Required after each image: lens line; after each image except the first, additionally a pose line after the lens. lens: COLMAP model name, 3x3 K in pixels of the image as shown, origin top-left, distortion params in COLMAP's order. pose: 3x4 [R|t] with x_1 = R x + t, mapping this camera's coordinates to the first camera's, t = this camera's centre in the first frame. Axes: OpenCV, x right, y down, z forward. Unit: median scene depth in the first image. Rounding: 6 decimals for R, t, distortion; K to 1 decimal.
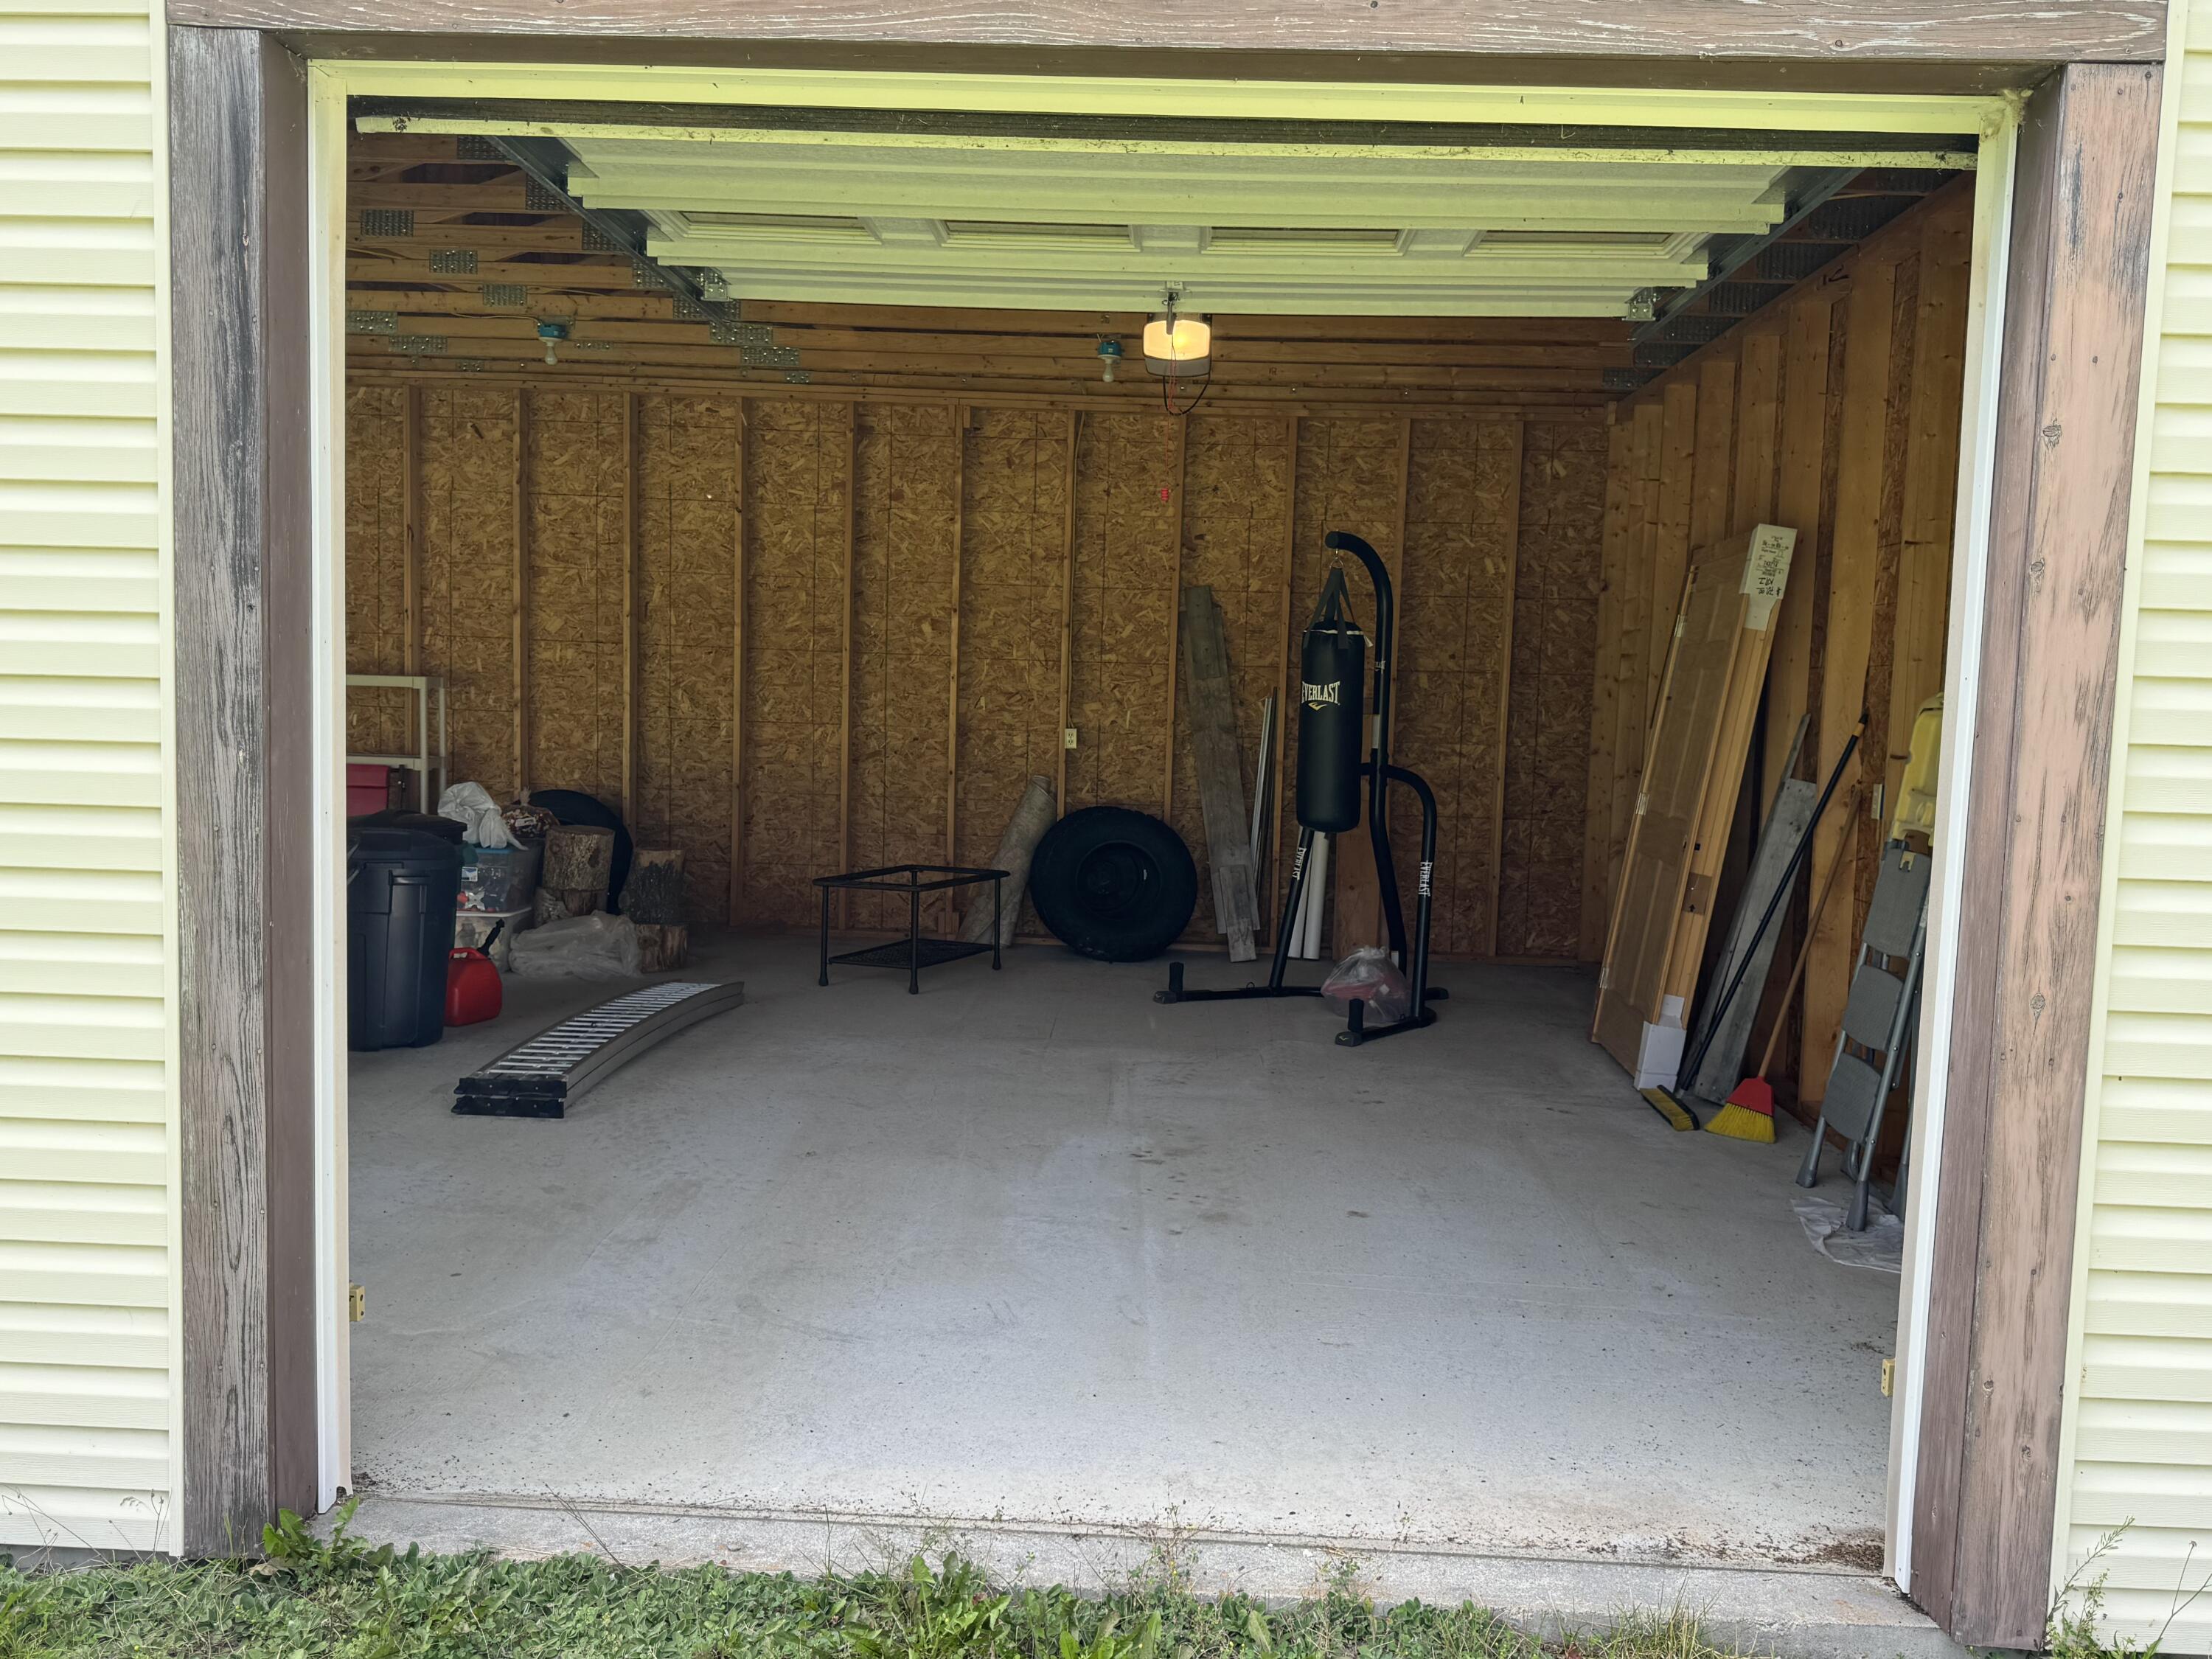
lens RADIAL K [[1844.4, 0, 1092.3], [0, 1844.4, 846.8], [0, 0, 1]] dist [0.131698, -0.087605]
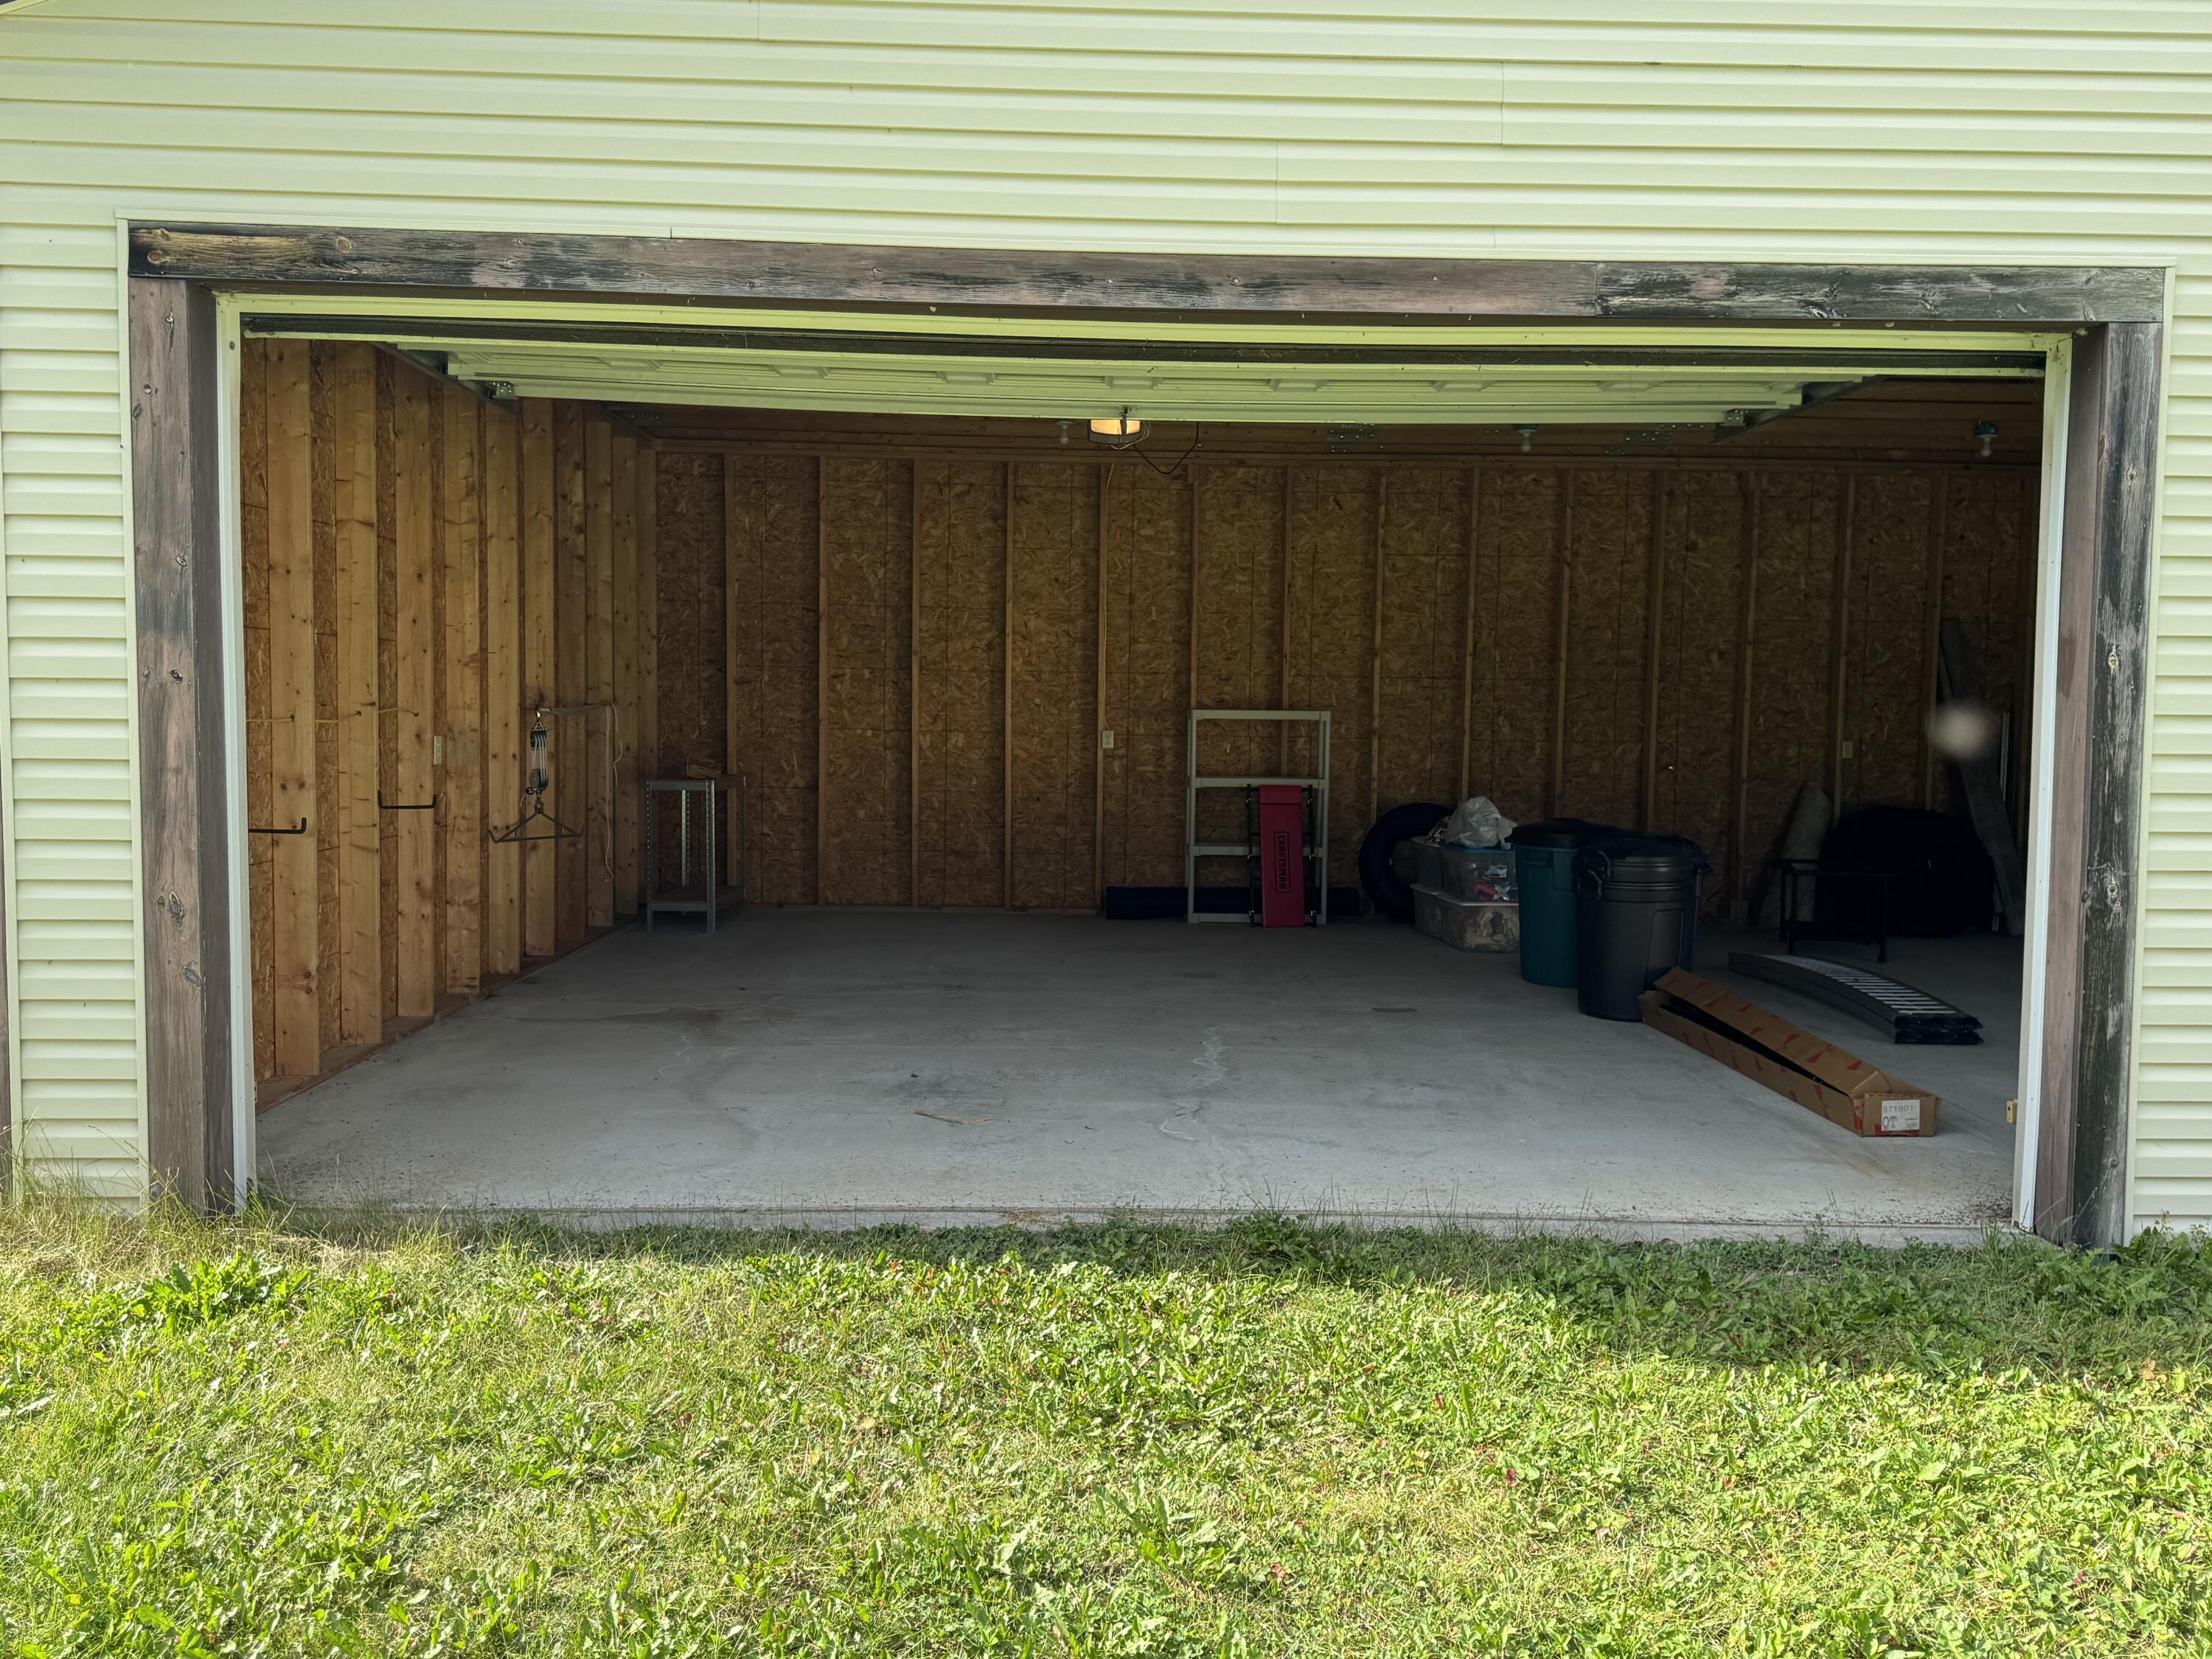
lens RADIAL K [[1844.4, 0, 1092.9], [0, 1844.4, 840.2], [0, 0, 1]] dist [0.131698, -0.087605]
pose [[0.997174, -0.021876, 0.071871, -0.576531], [0.022618, 0.999699, -0.009529, -0.000508], [-0.071641, 0.011128, 0.997368, -0.159610]]
